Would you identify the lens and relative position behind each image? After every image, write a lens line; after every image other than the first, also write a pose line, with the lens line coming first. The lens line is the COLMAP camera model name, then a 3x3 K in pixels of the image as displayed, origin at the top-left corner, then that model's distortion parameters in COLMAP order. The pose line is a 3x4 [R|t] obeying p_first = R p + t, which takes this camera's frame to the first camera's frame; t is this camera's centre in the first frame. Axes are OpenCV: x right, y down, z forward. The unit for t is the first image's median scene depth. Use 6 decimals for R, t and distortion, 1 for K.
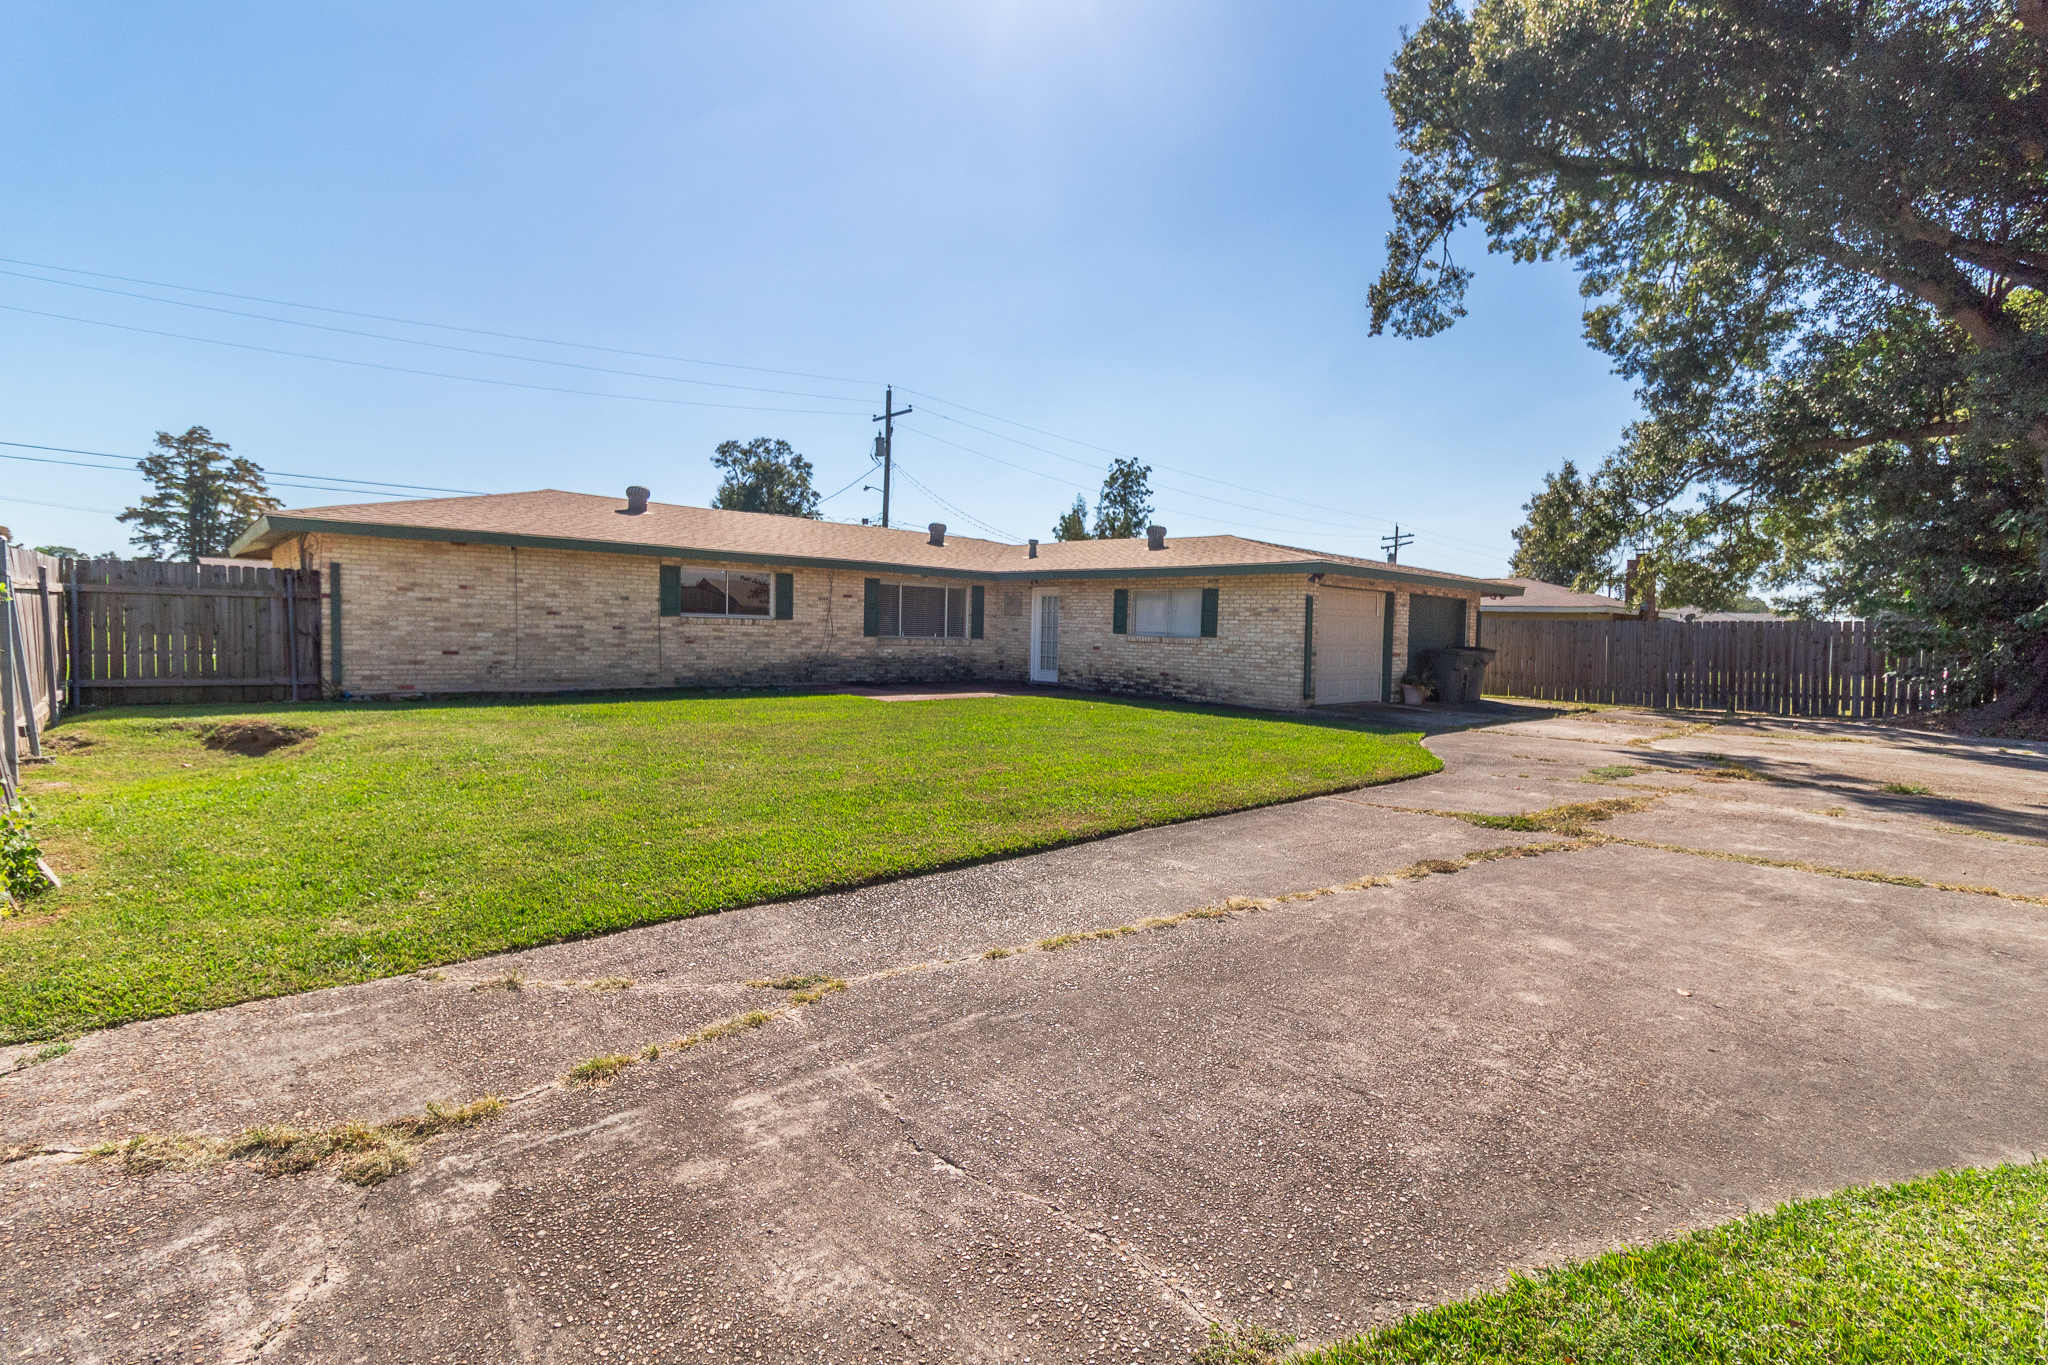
lens RADIAL K [[951.5, 0, 1027.0], [0, 951.5, 683.5], [0, 0, 1]] dist [-0.000966, 0.001144]
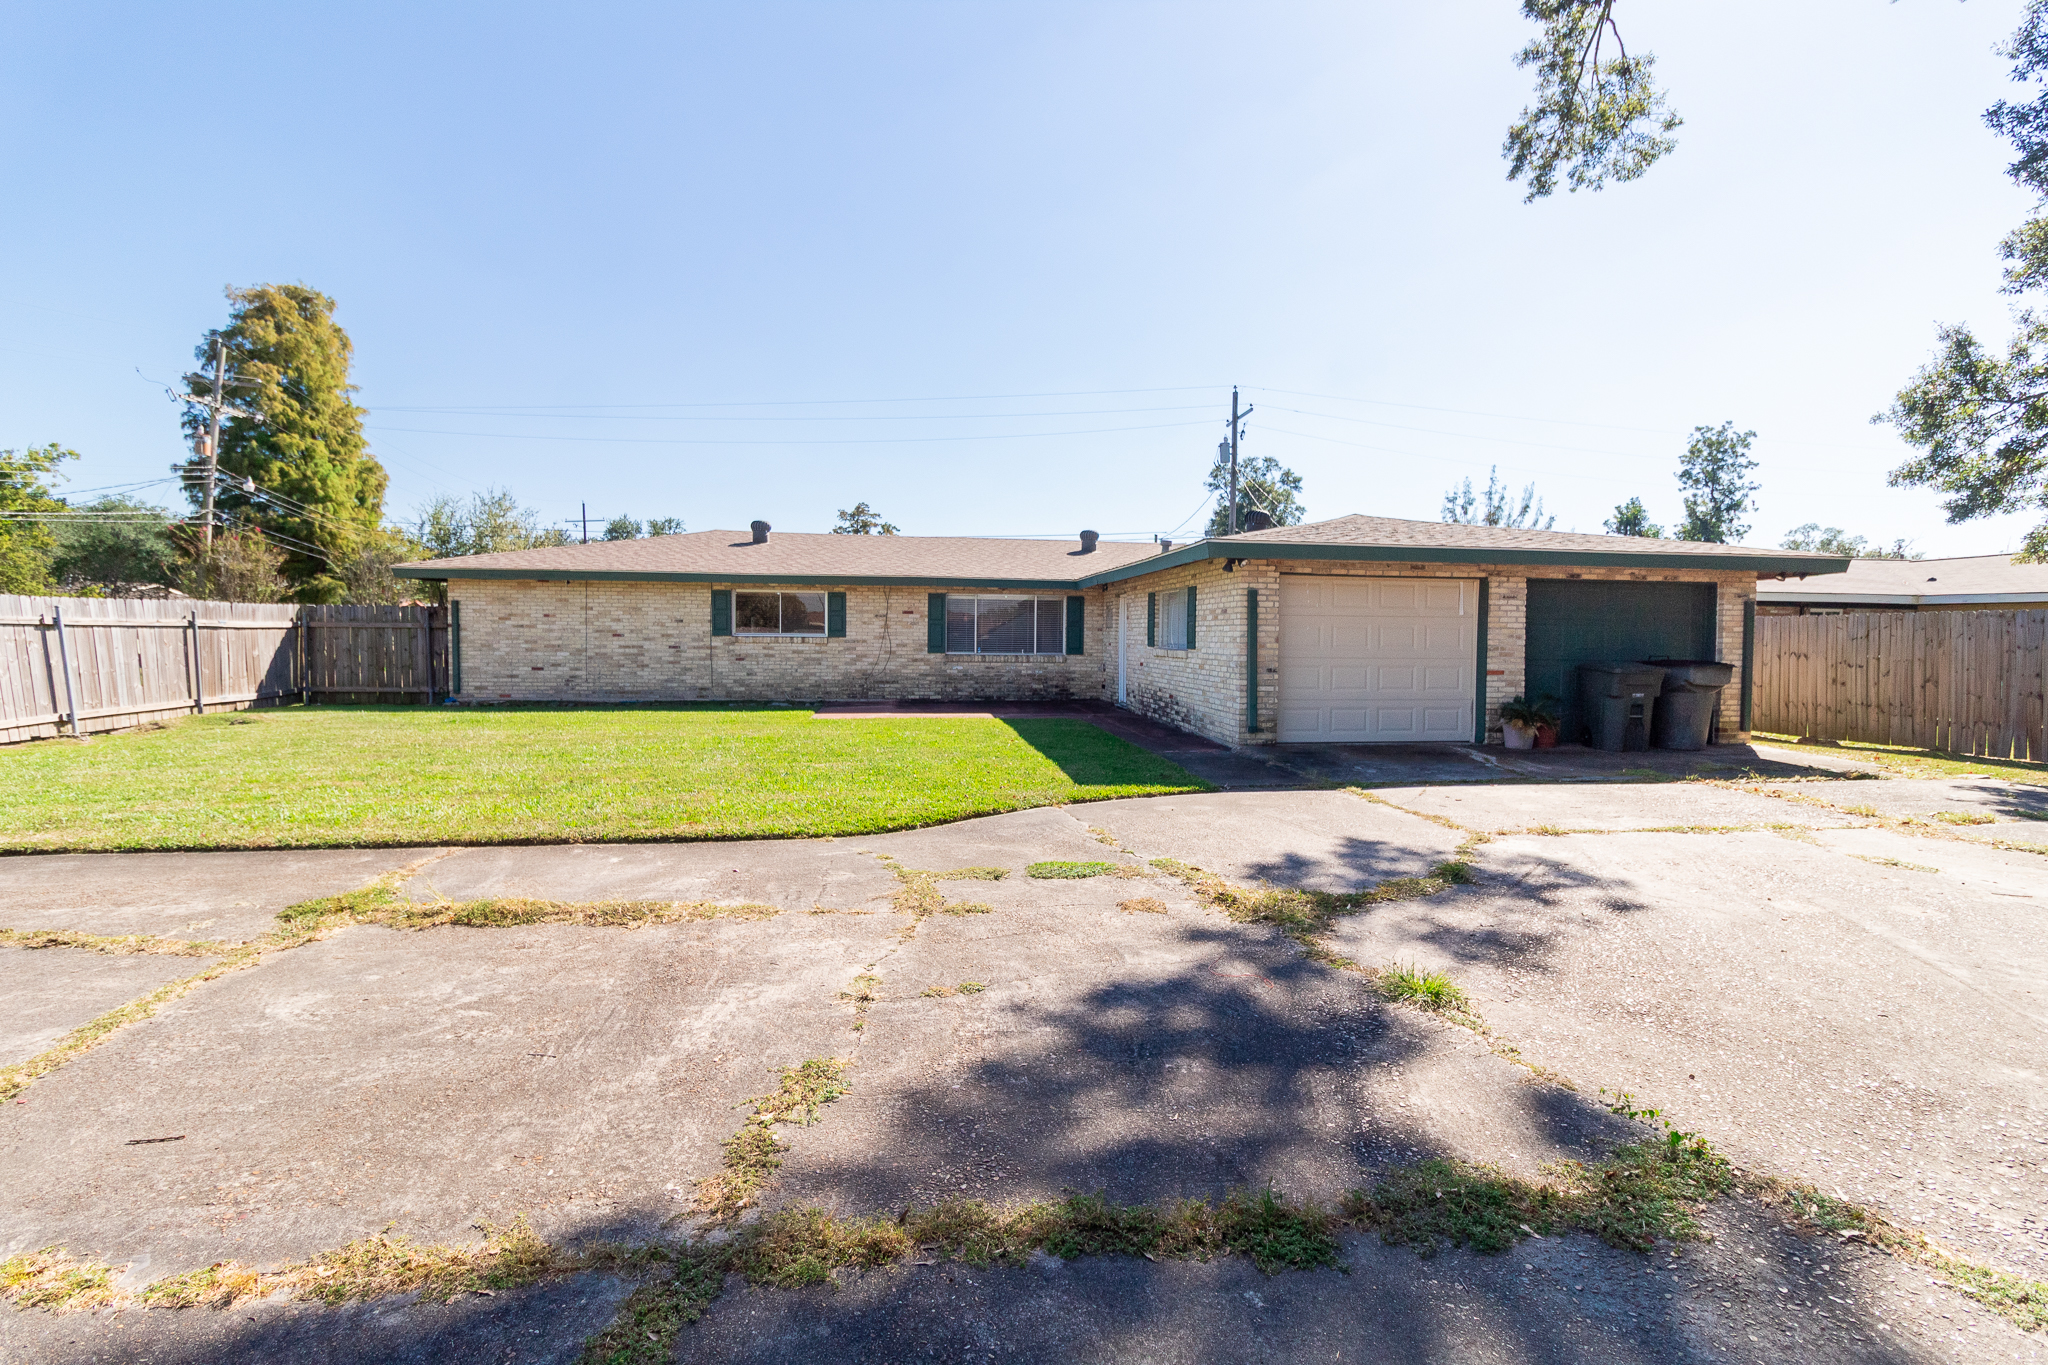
lens RADIAL K [[951.5, 0, 1028.4], [0, 951.5, 683.8], [0, 0, 1]] dist [-0.000966, 0.001144]
pose [[0.823015, 0.008126, -0.567961, 0.504733], [-0.020448, 0.999673, -0.015327, -0.005447], [0.567651, 0.024228, 0.822912, 0.276189]]
